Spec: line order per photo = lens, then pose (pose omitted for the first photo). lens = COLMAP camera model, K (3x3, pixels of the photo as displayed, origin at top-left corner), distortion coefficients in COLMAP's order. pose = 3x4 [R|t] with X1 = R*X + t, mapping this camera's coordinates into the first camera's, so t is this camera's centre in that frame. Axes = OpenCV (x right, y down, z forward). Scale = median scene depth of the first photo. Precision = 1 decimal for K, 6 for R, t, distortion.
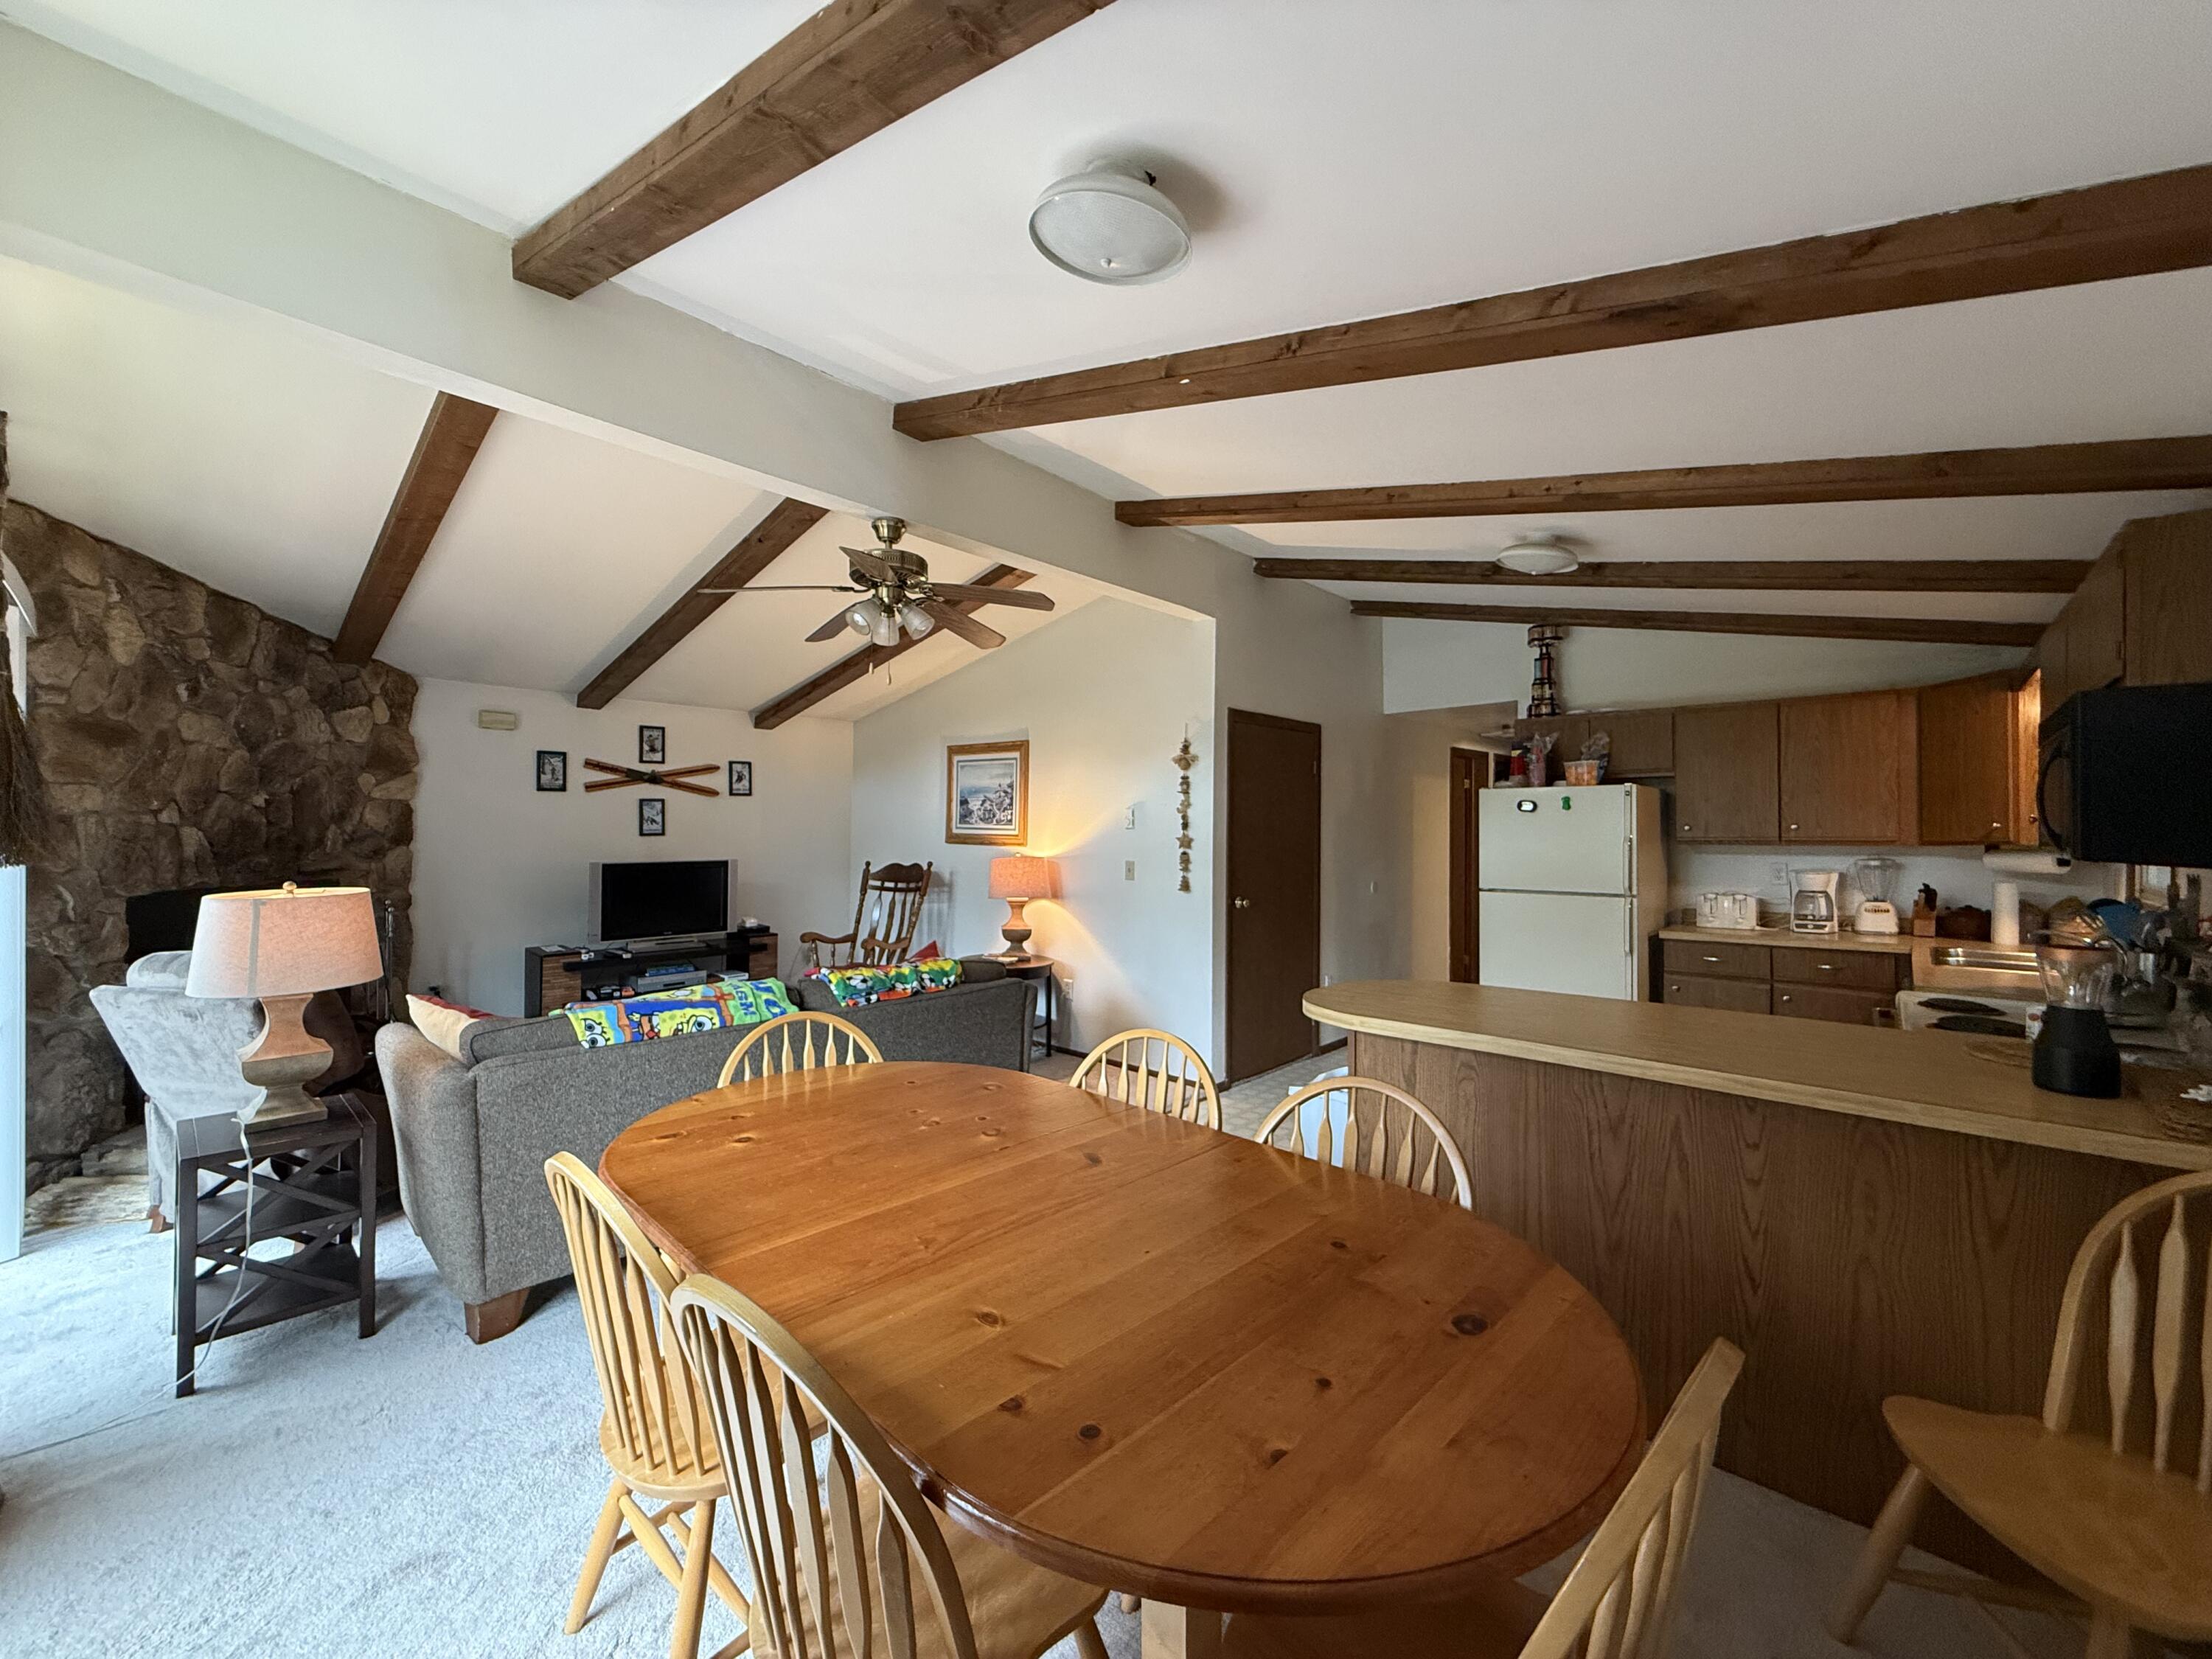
lens RADIAL K [[885.4, 0, 1119.4], [0, 885.4, 823.3], [0, 0, 1]] dist [0.003498, 0.000221]
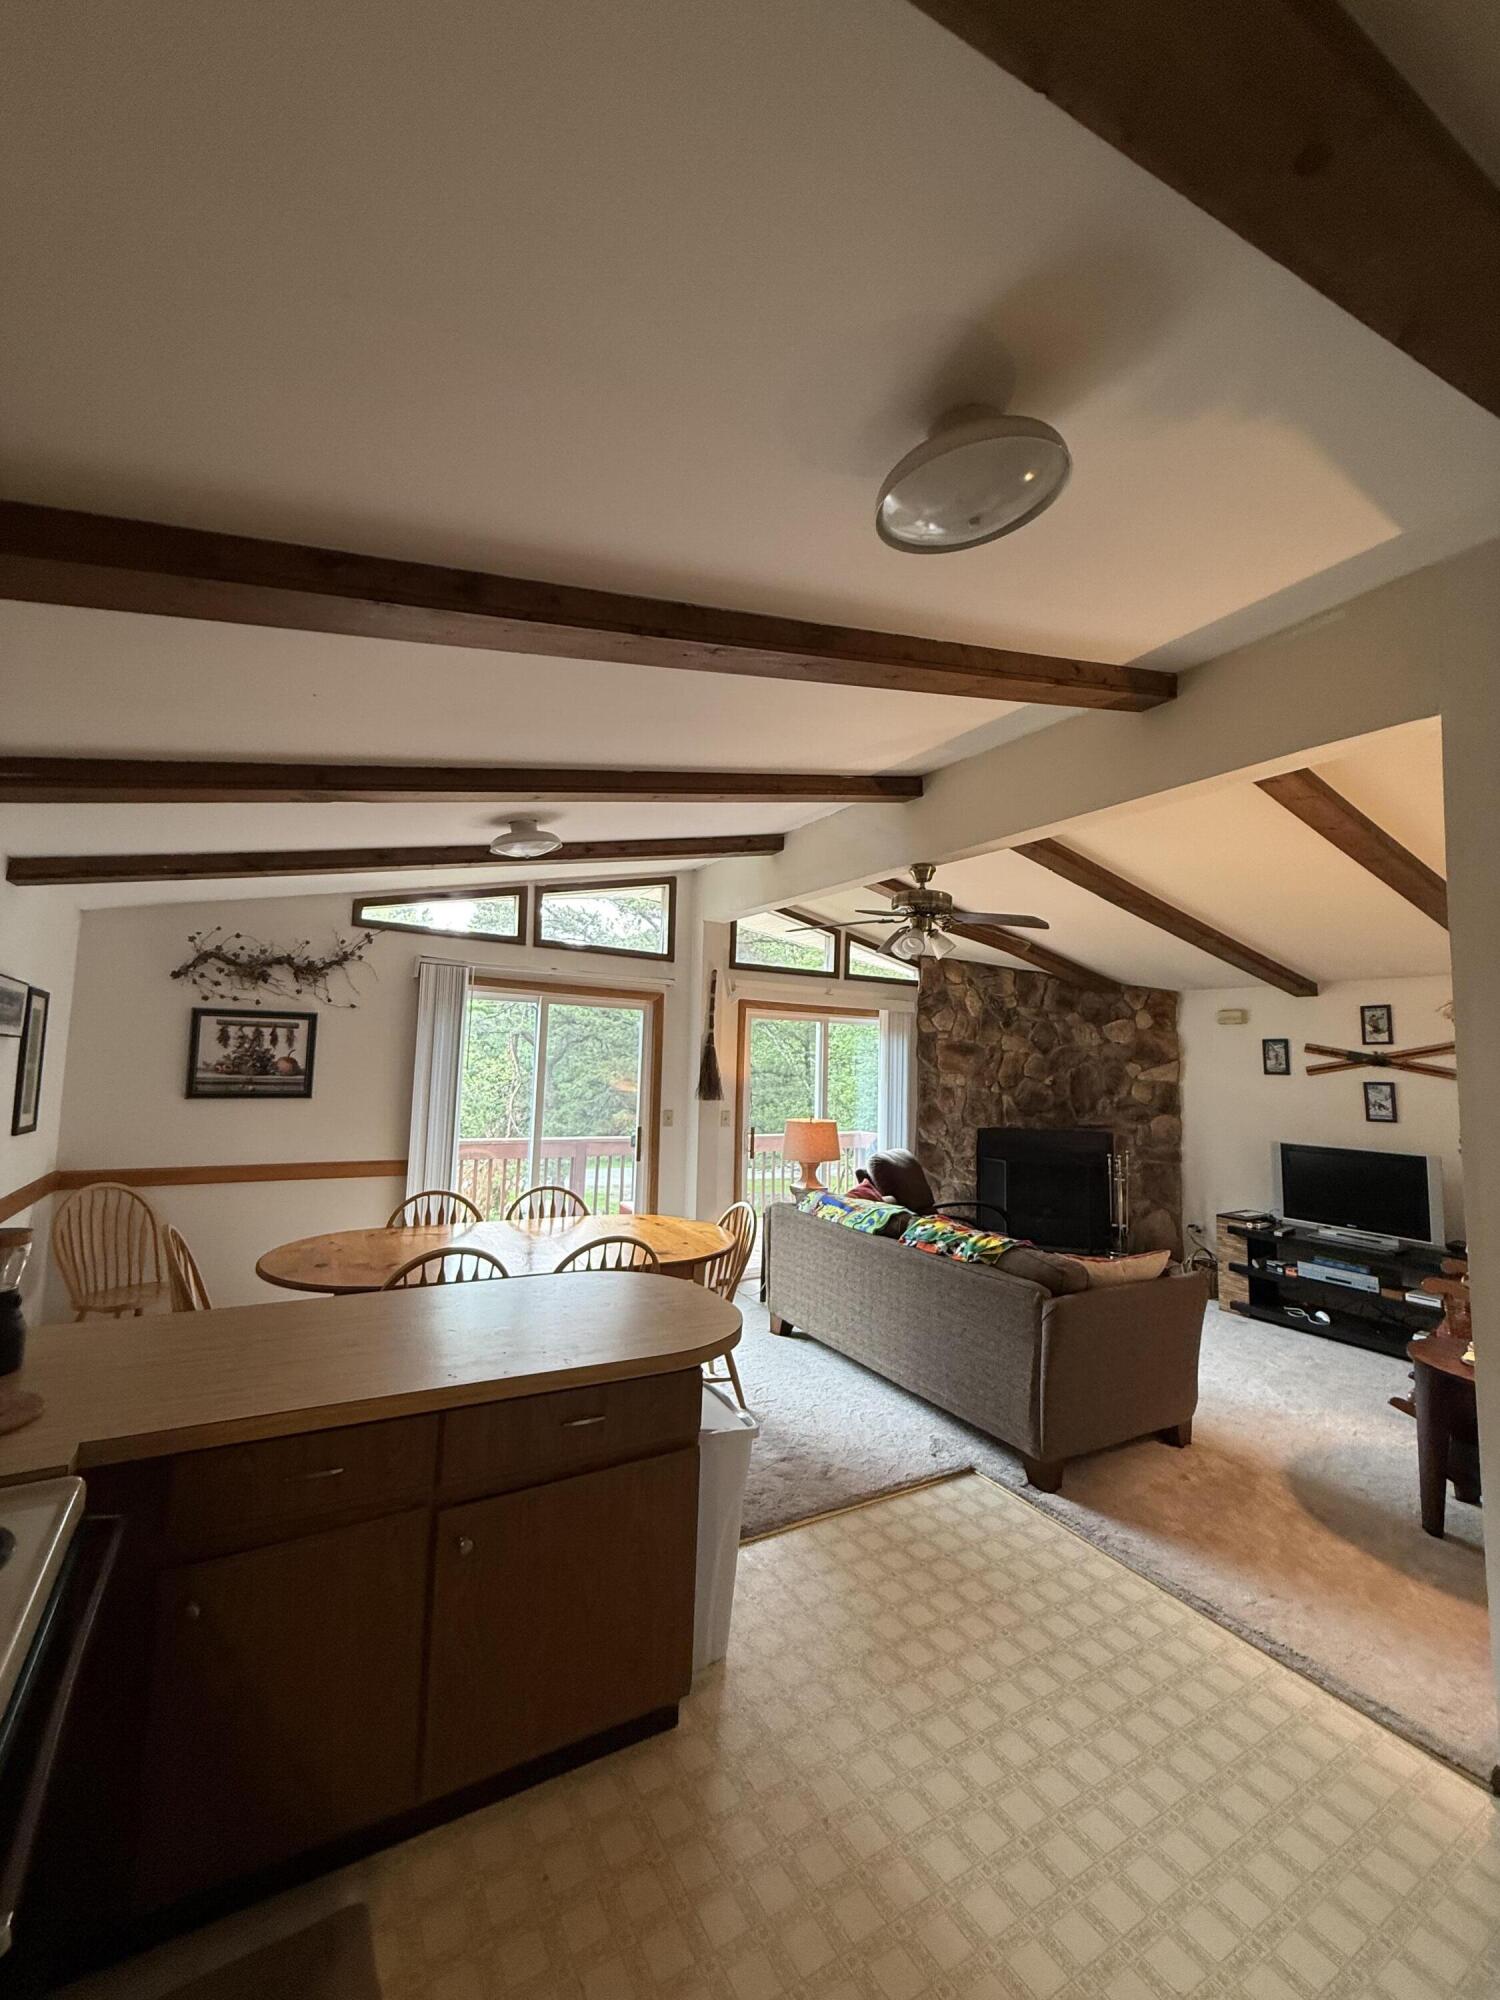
lens RADIAL K [[800.6, 0, 750.3], [0, 800.6, 997.4], [0, 0, 1]] dist [0.003498, 0.000221]
pose [[-0.311835, -0.092301, -0.945642, 0.647624], [-0.027629, 0.995730, -0.088079, -0.031117], [0.949734, -0.001339, -0.313054, 0.828211]]
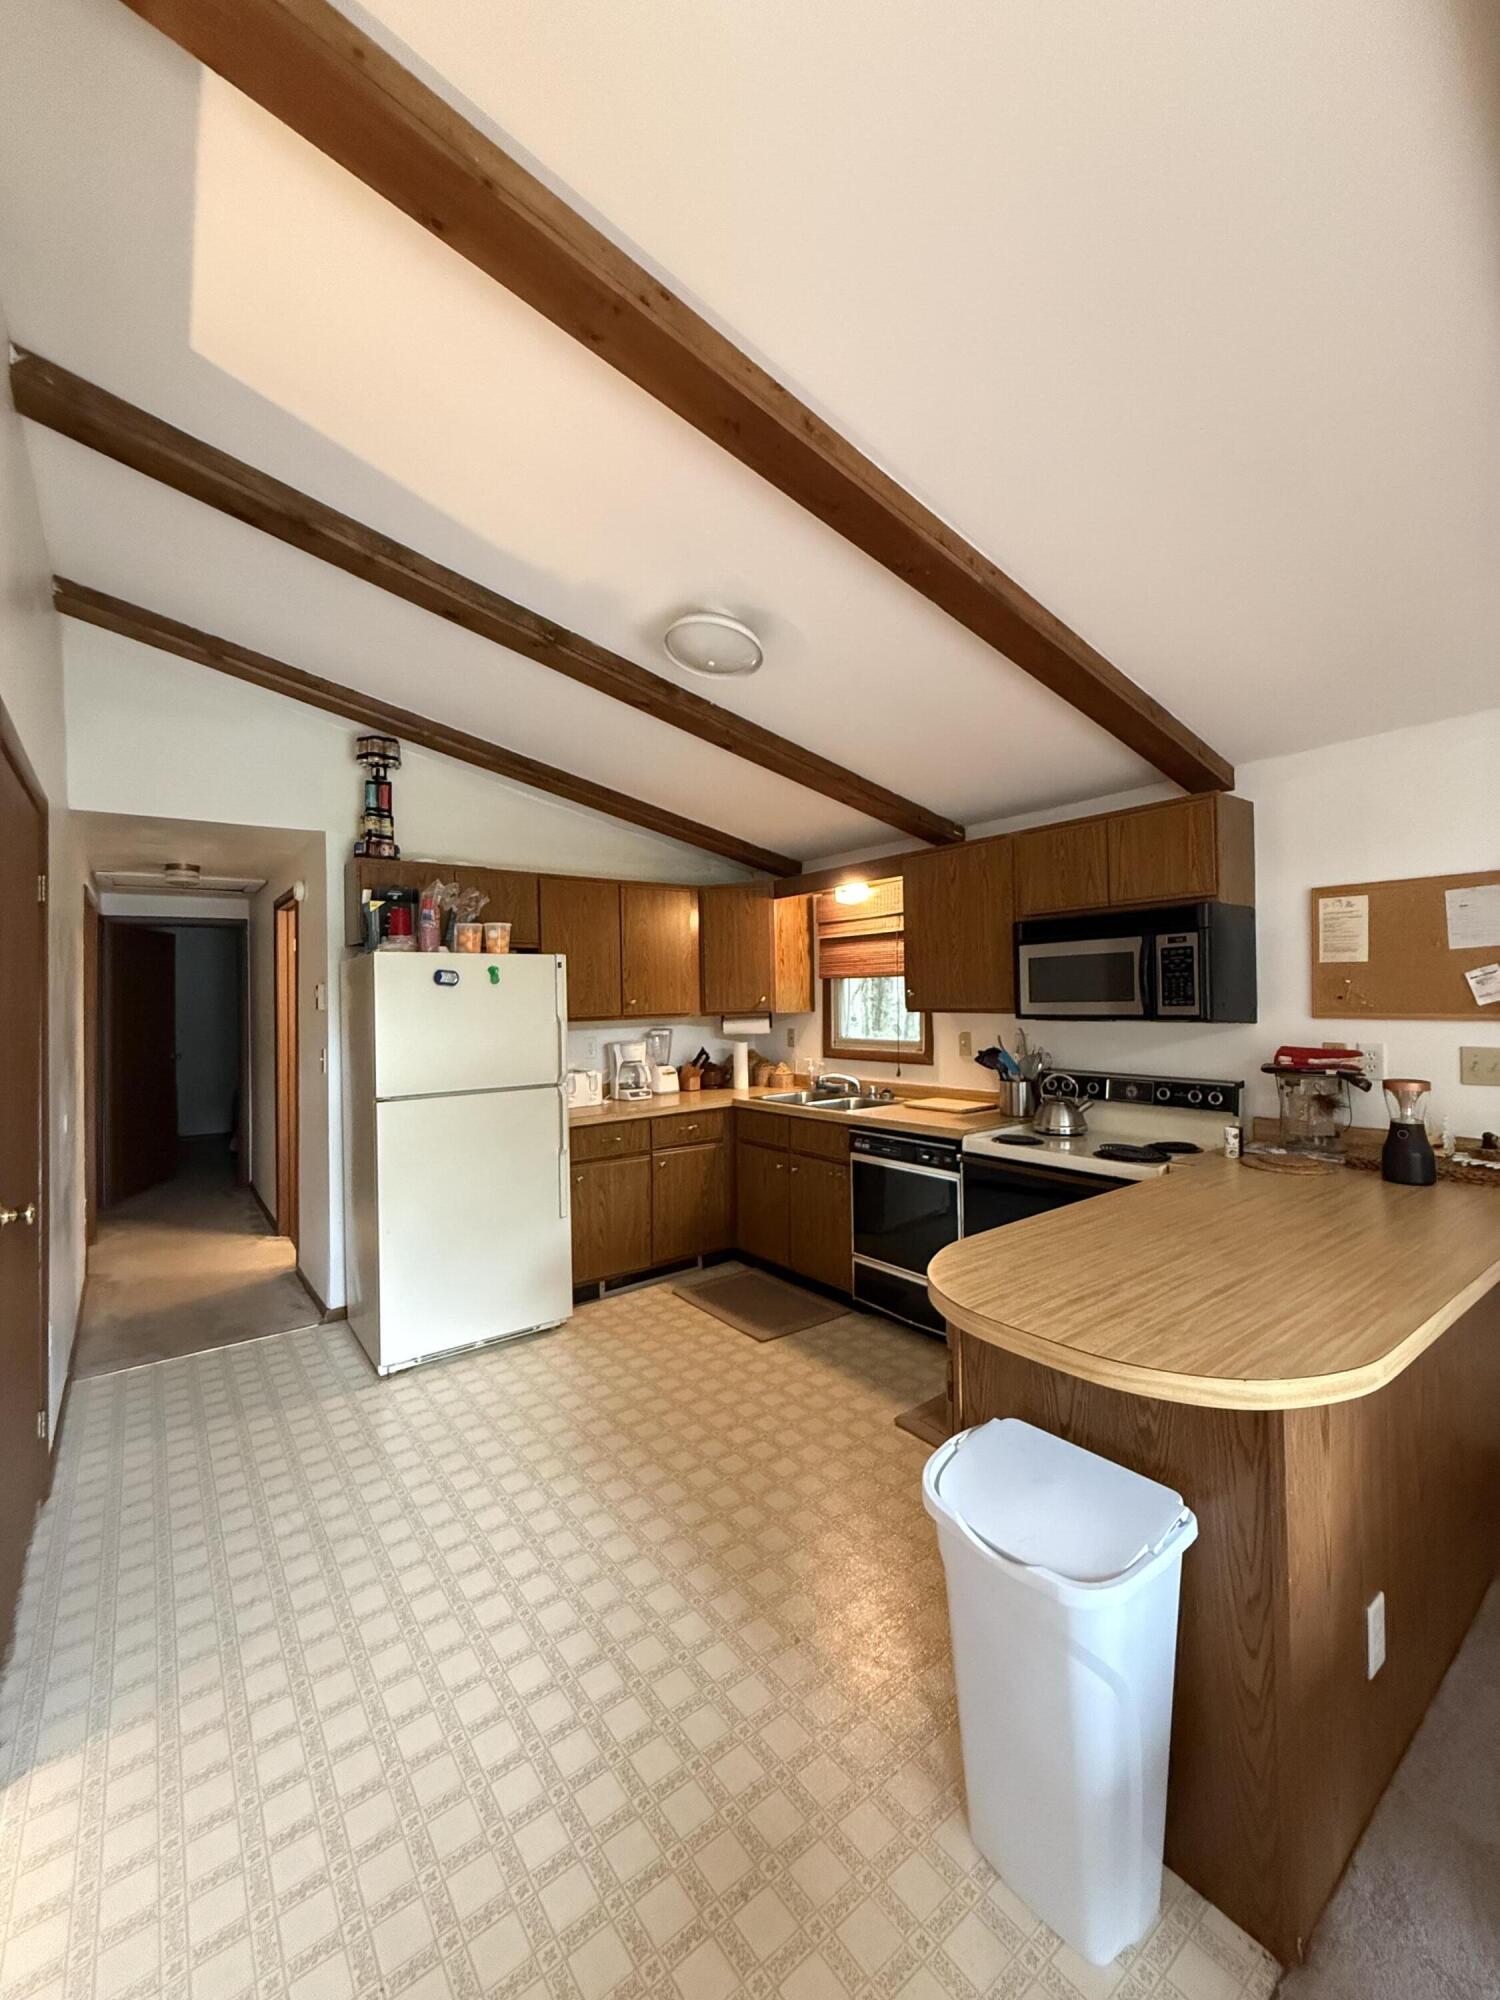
lens RADIAL K [[800.6, 0, 761.1], [0, 800.6, 995.0], [0, 0, 1]] dist [0.003498, 0.000221]
pose [[0.197345, -0.000711, 0.980334, -0.152788], [0.009309, 0.999956, -0.001149, -0.002164], [-0.980290, 0.009353, 0.197343, 0.678403]]
